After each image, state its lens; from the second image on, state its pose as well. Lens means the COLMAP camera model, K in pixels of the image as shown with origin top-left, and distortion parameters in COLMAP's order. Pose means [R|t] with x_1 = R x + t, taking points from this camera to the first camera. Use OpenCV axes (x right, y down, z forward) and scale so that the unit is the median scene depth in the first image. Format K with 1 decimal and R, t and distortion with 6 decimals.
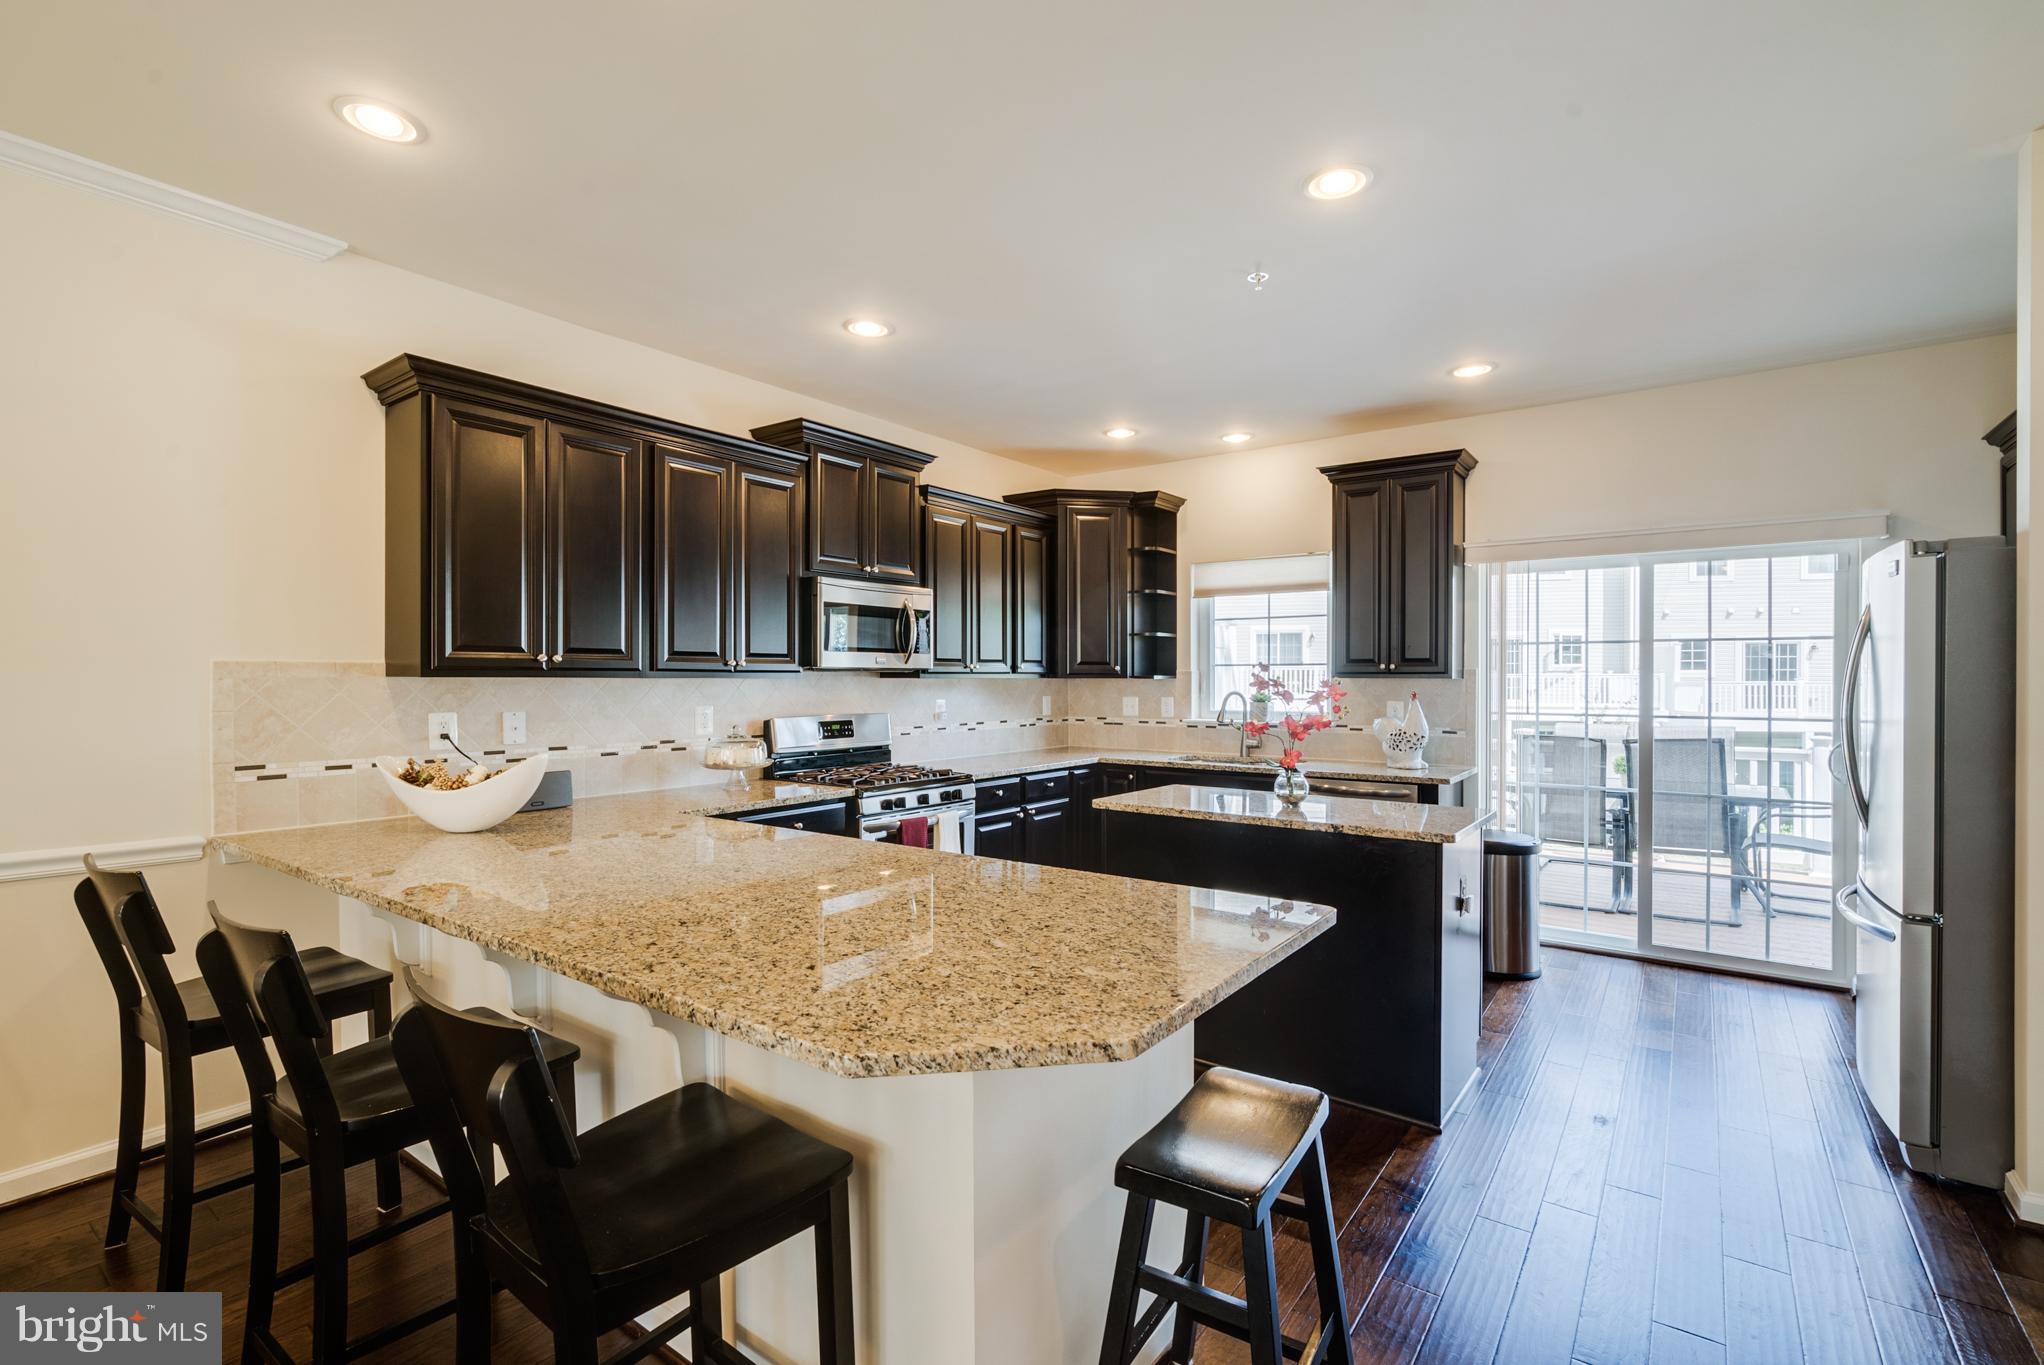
lens RADIAL K [[937.2, 0, 1031.4], [0, 937.2, 676.5], [0, 0, 1]] dist [-0.003276, 0.002922]
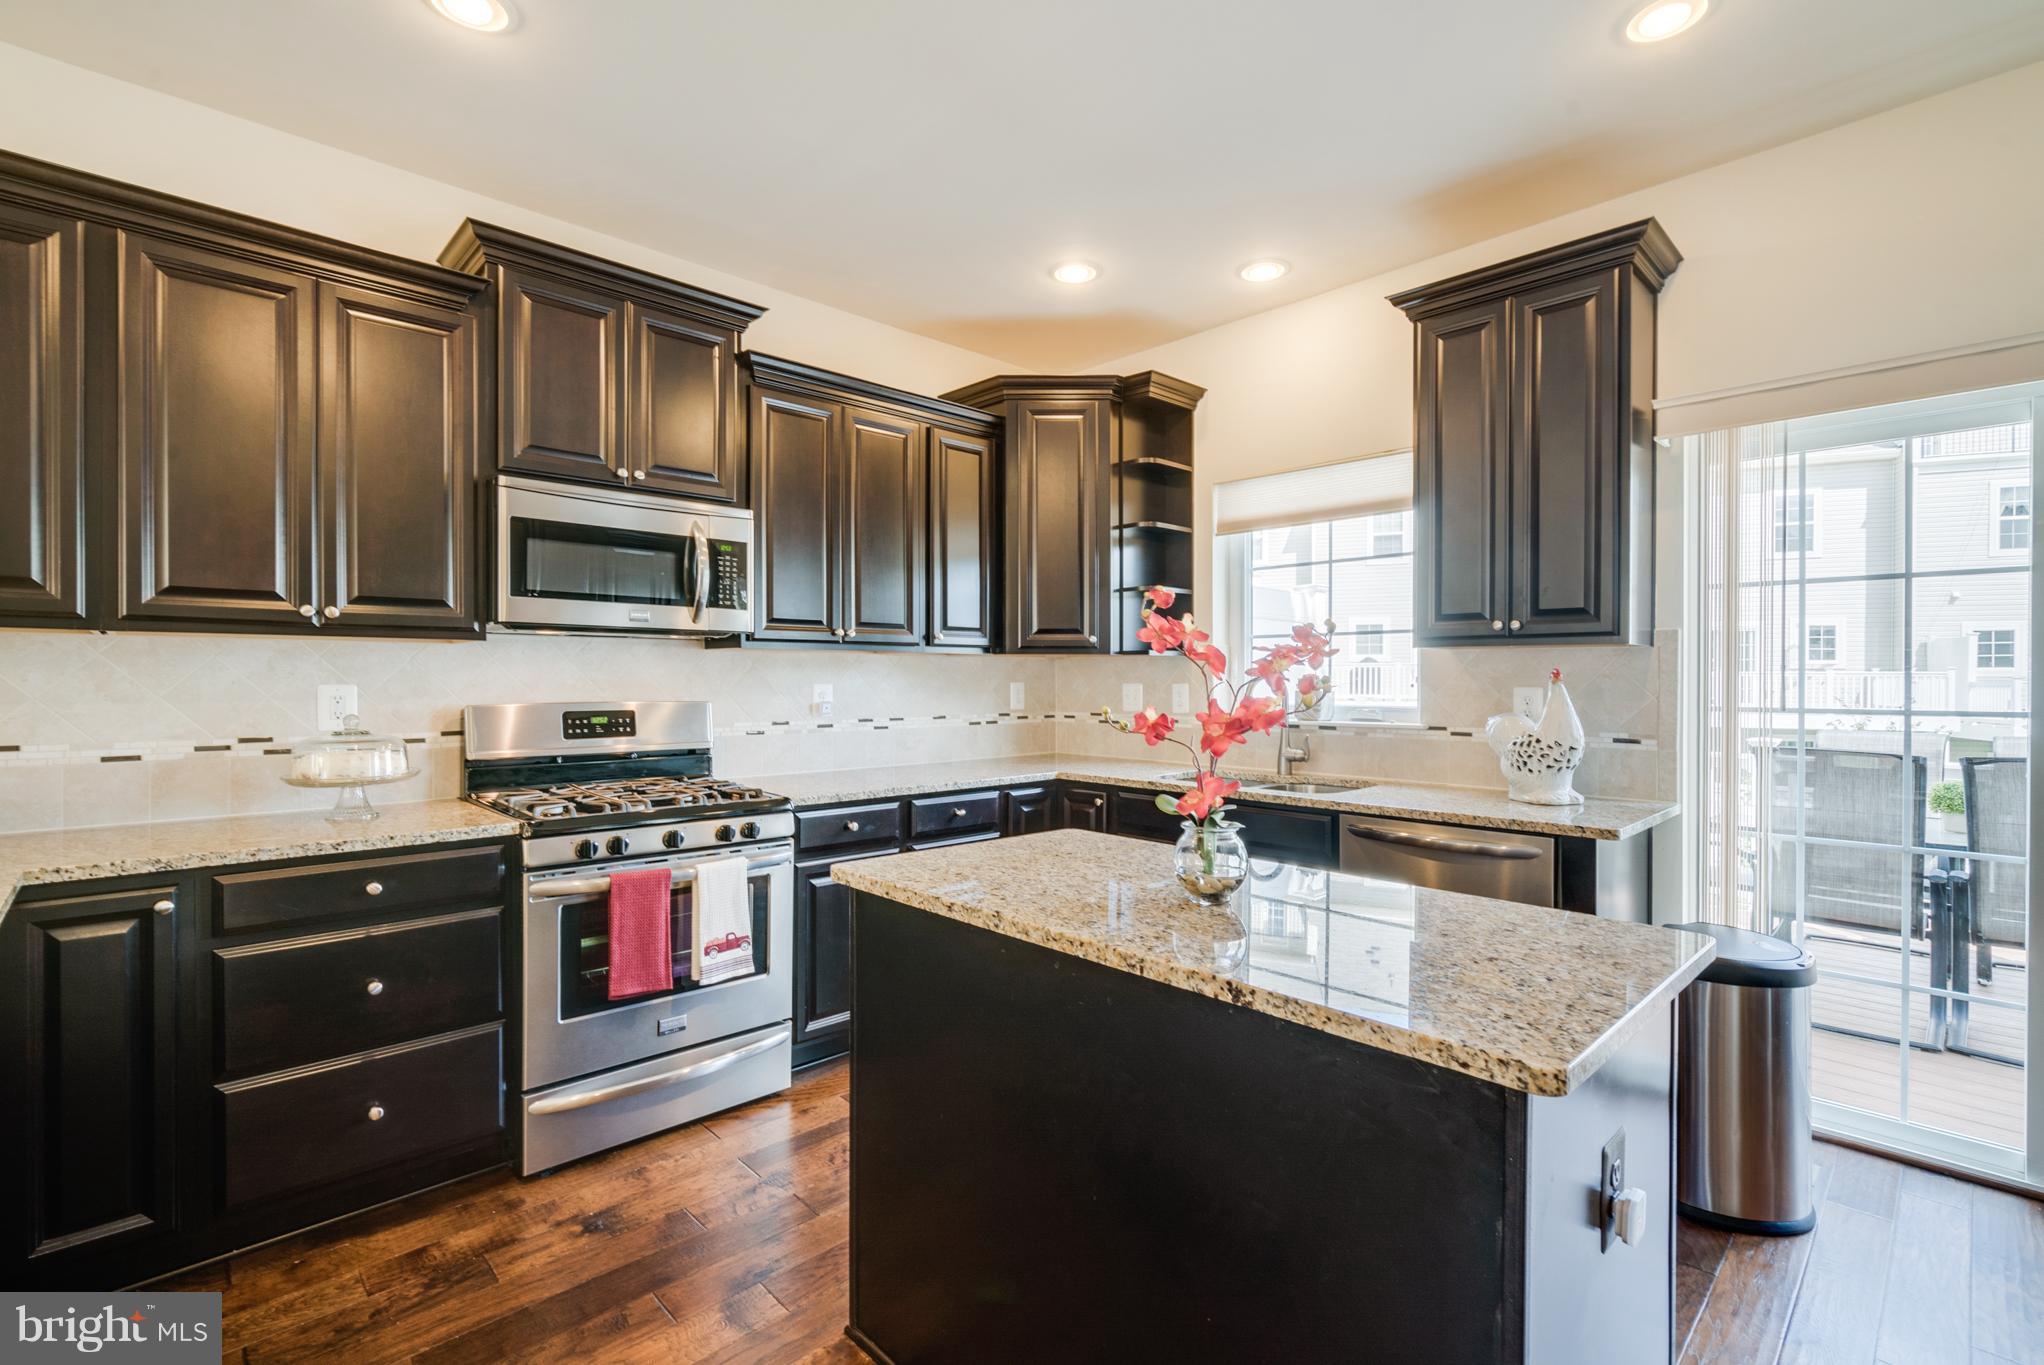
lens RADIAL K [[937.2, 0, 1034.2], [0, 937.2, 677.1], [0, 0, 1]] dist [-0.003276, 0.002922]
pose [[0.985287, 0.002305, -0.170895, 0.191007], [-0.002430, 0.999997, -0.000517, 0.021882], [0.170893, 0.000925, 0.985289, 0.381819]]
